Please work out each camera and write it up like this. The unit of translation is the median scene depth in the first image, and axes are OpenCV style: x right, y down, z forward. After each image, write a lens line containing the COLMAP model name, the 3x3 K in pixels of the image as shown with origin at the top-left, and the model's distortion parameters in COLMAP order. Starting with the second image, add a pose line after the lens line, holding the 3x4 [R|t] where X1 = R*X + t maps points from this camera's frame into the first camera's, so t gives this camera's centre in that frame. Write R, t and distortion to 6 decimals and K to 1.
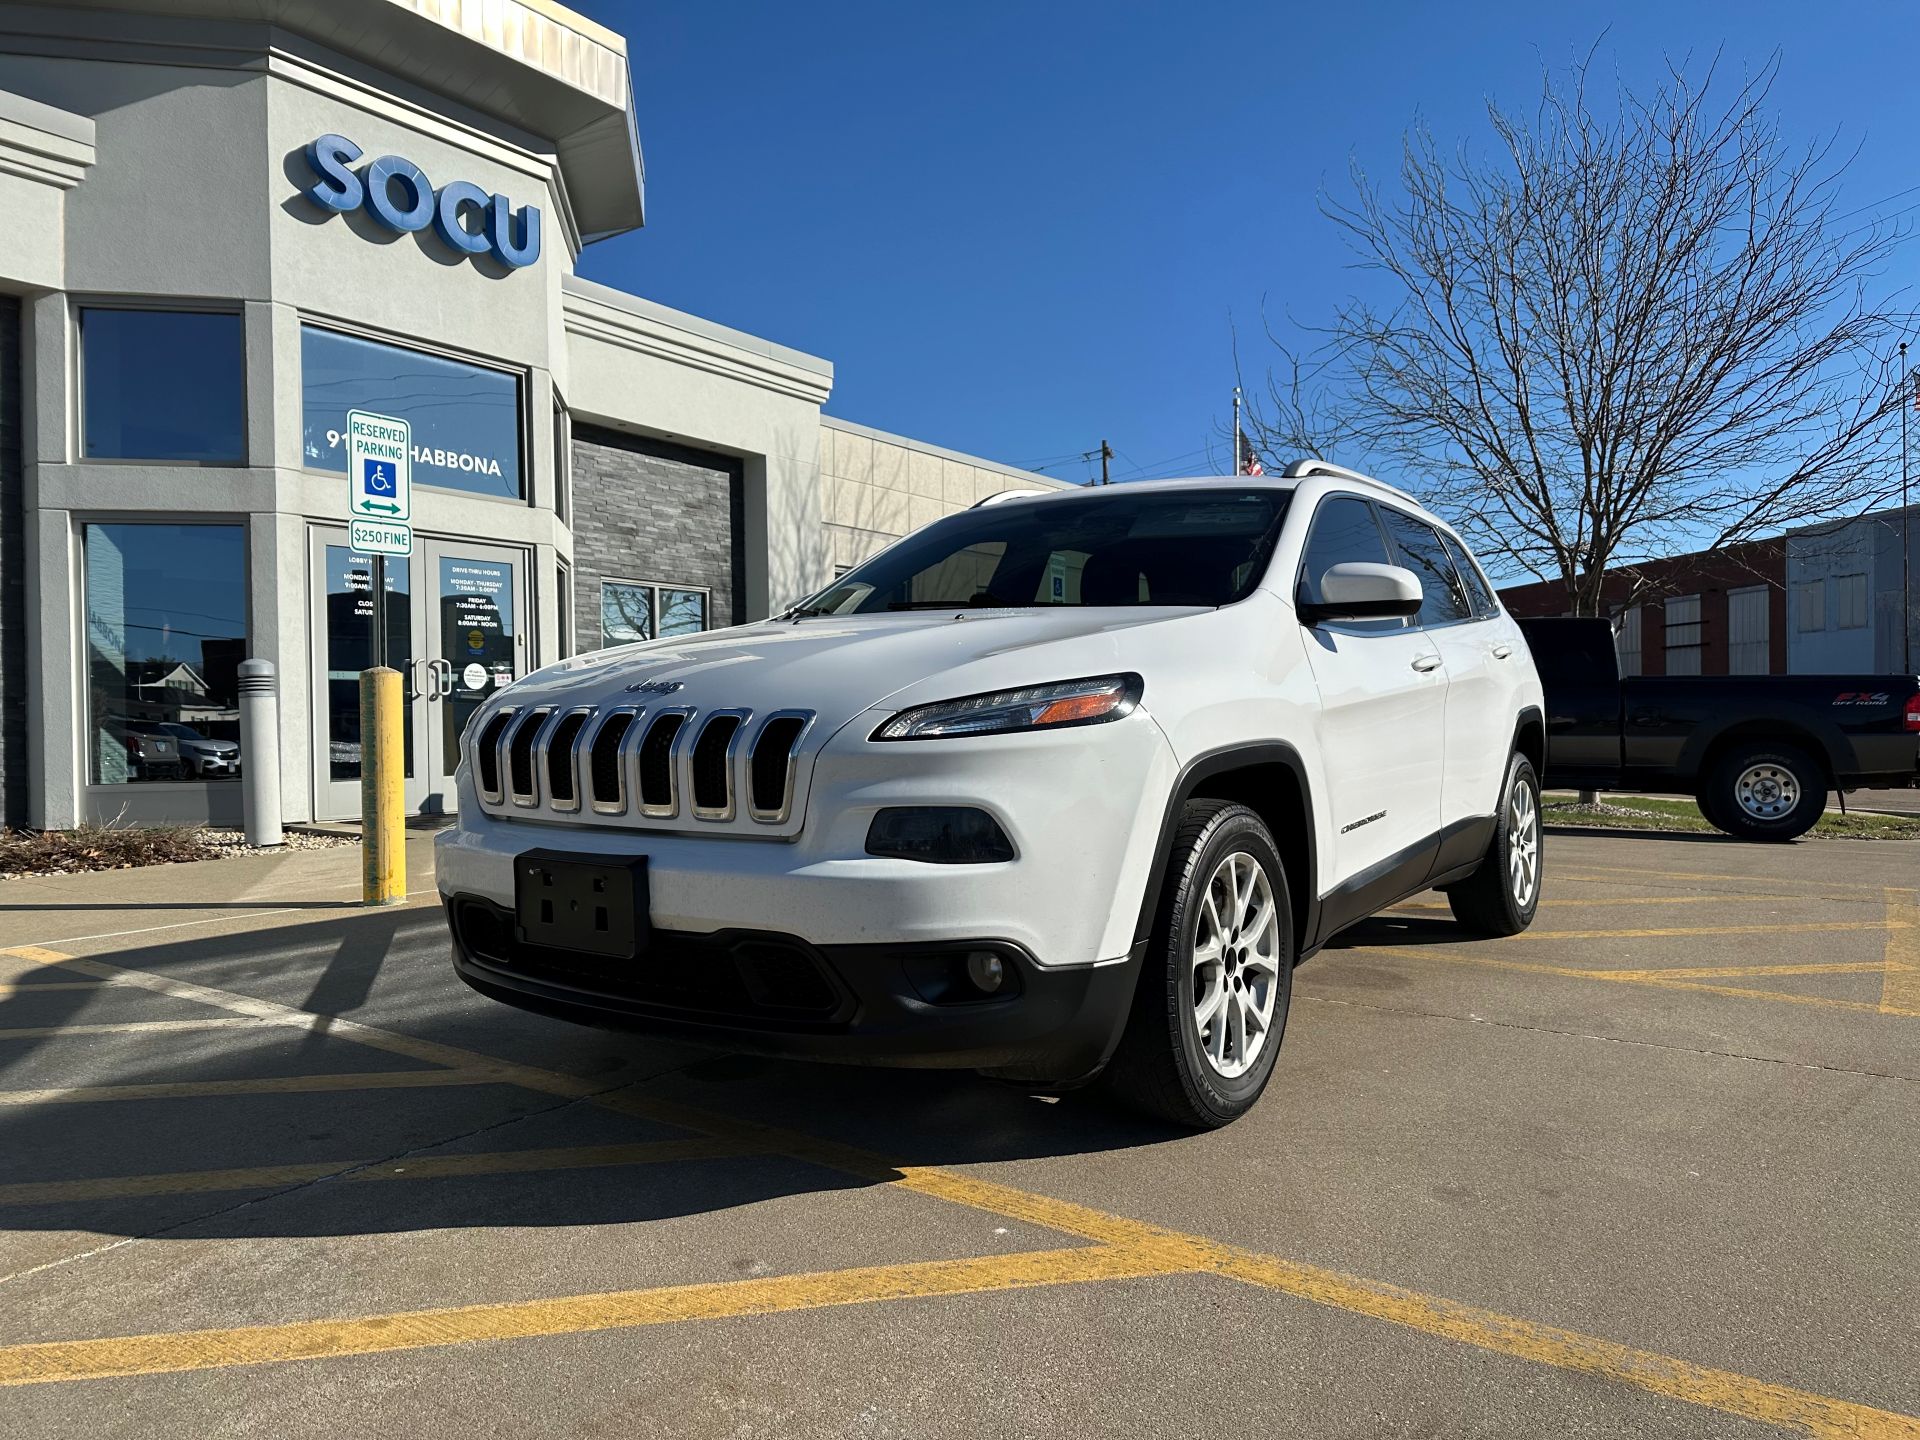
lens RADIAL K [[1334.3, 0, 963.3], [0, 1334.3, 728.4], [0, 0, 1]] dist [0.009100, -0.006146]
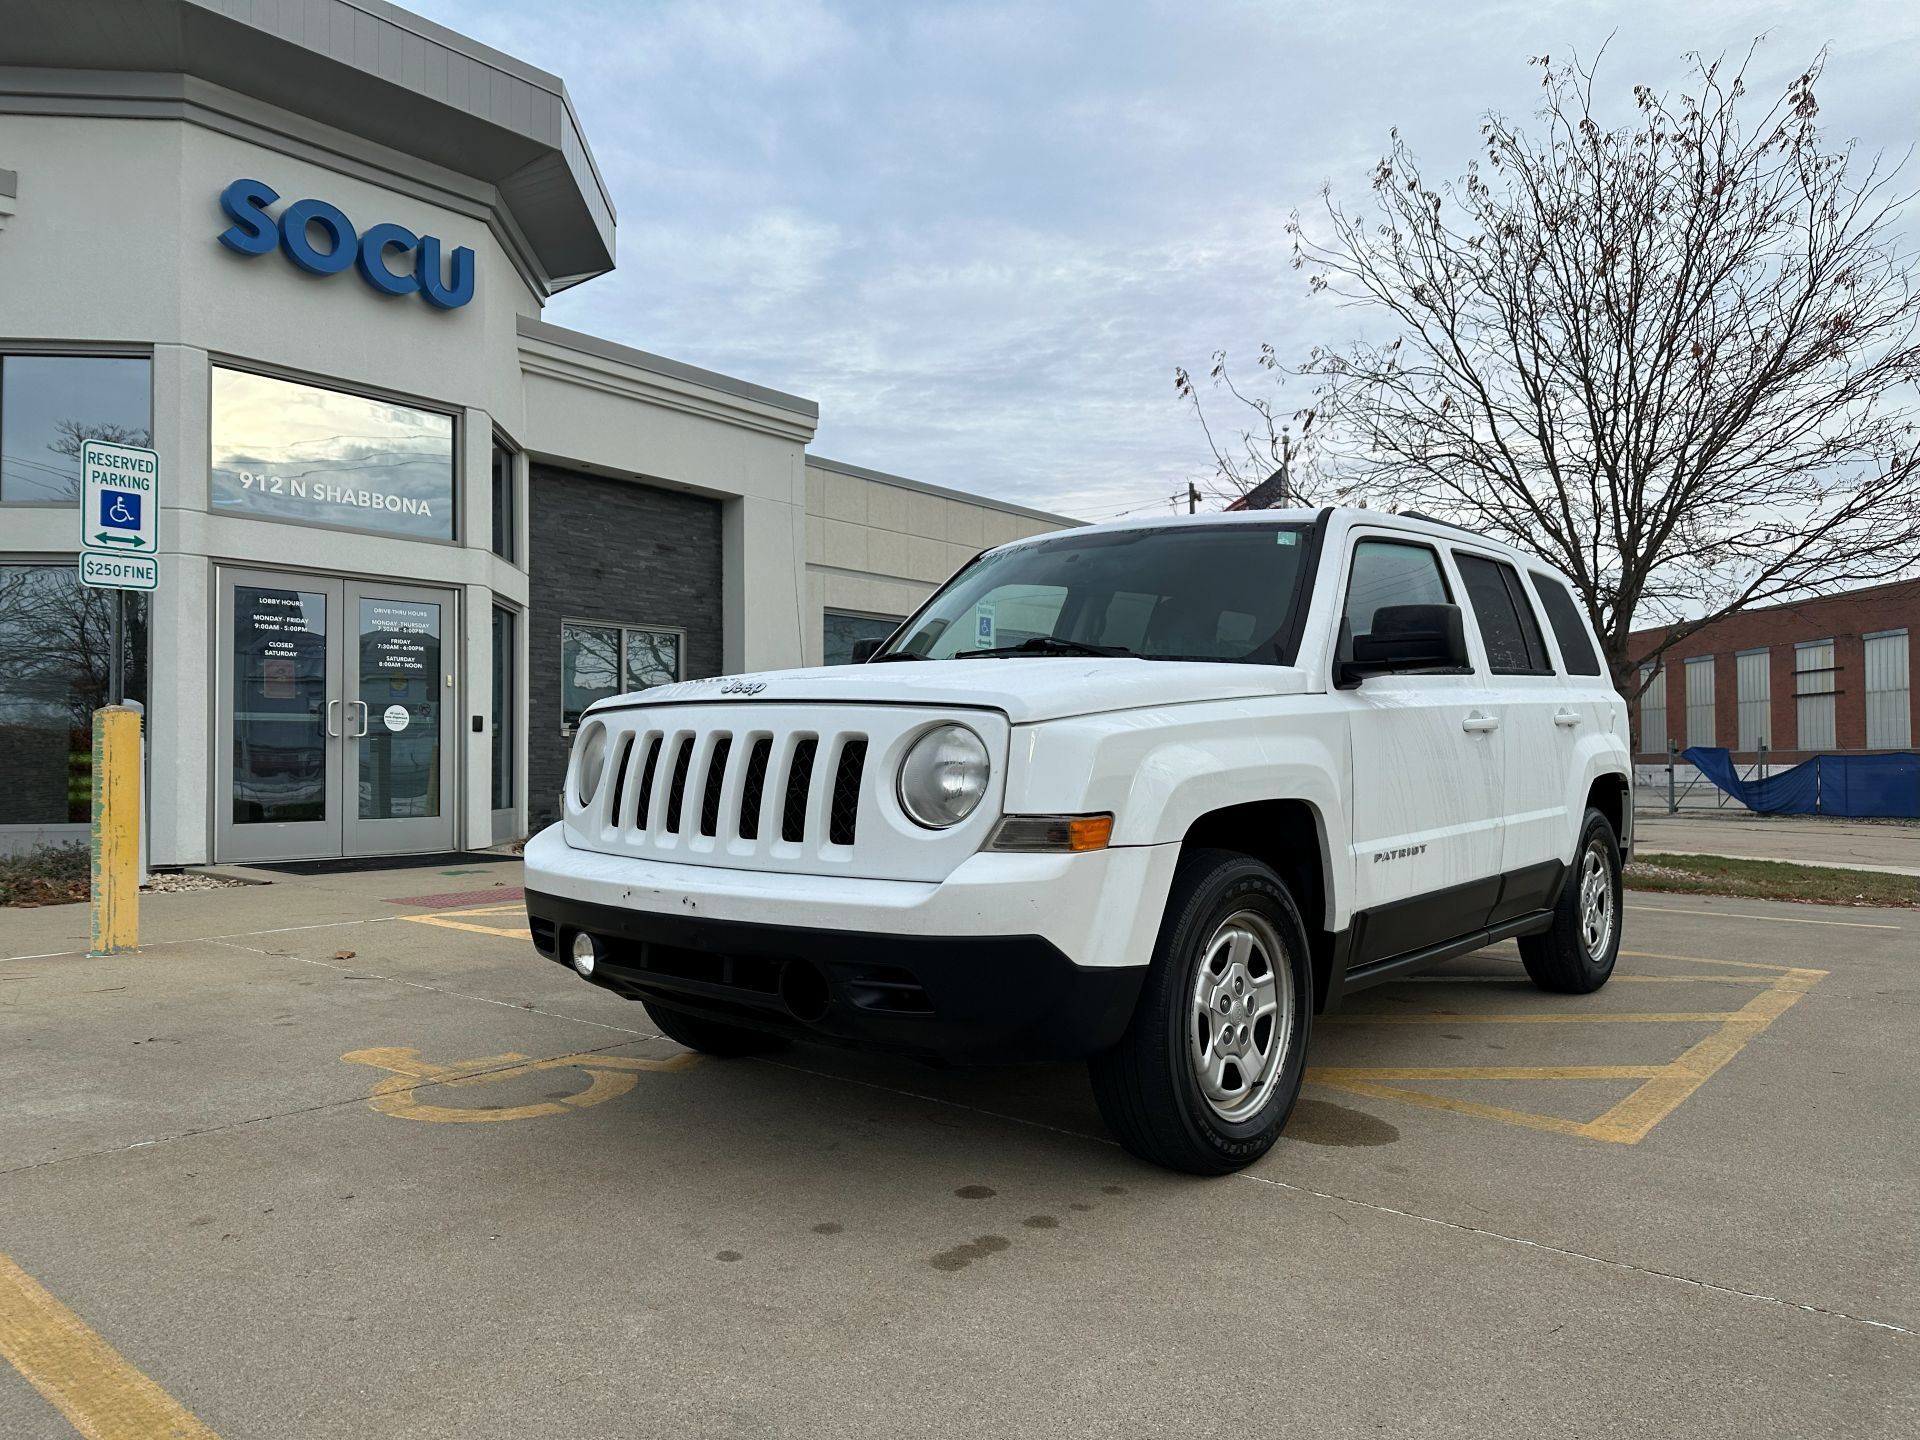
lens RADIAL K [[1334.3, 0, 963.3], [0, 1334.3, 728.4], [0, 0, 1]] dist [0.009100, -0.006146]
pose [[0.996003, 0.004888, -0.089185, 0.138792], [-0.007986, 0.999376, -0.034414, -0.000846], [0.088961, 0.034989, 0.995420, 0.054673]]
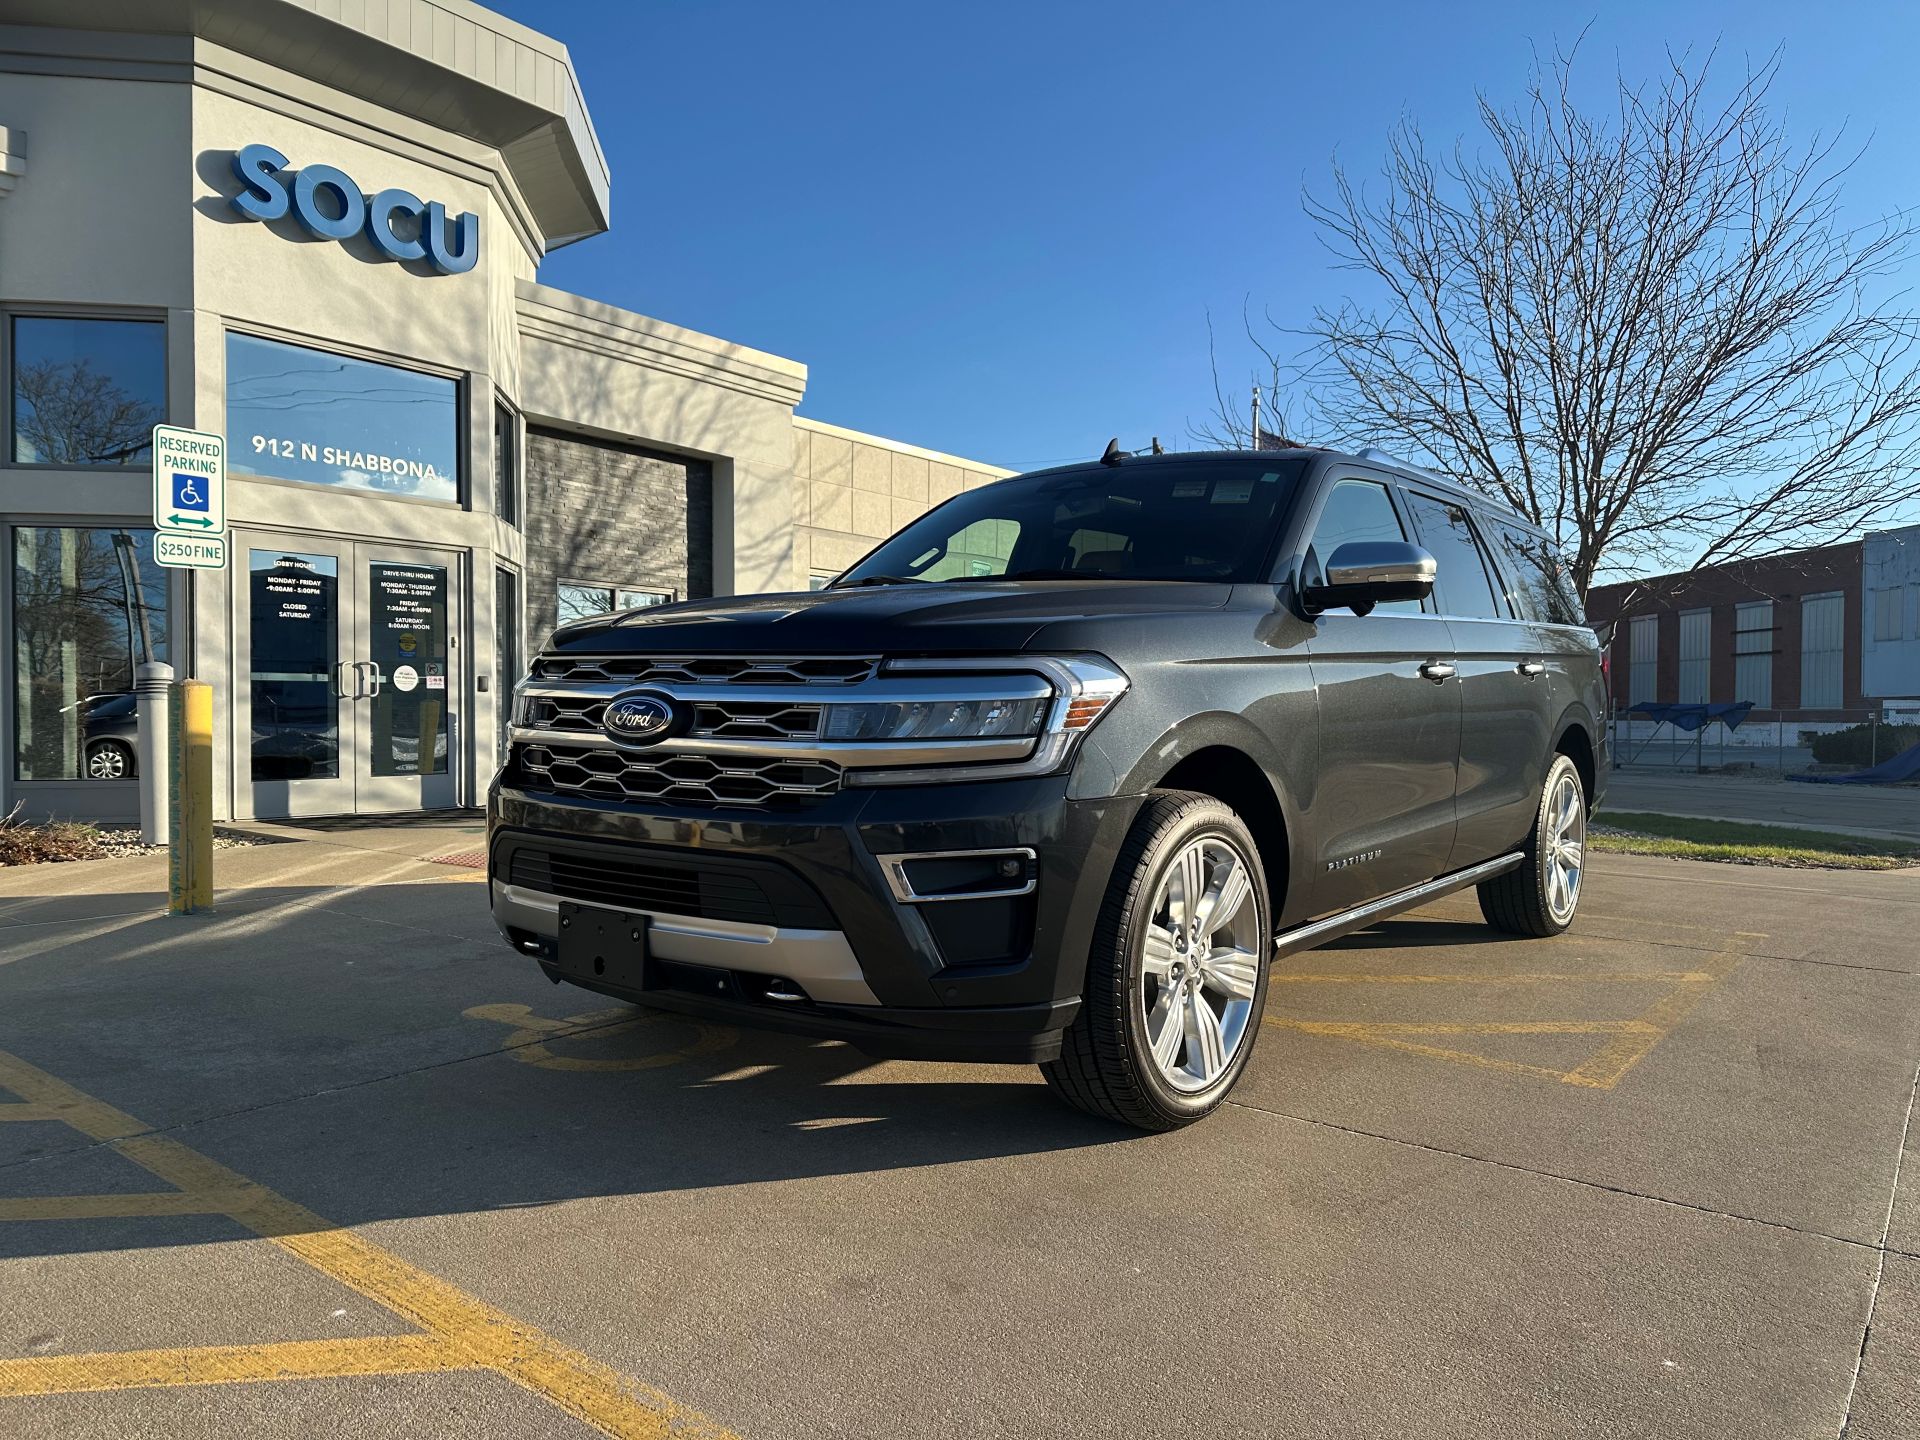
lens RADIAL K [[1335.2, 0, 965.1], [0, 1335.2, 732.4], [0, 0, 1]] dist [0.003252, -0.004112]
pose [[0.998450, 0.016521, -0.053143, 0.111263], [-0.016139, 0.999841, 0.007603, -0.012560], [0.053260, -0.006733, 0.998558, 0.012299]]
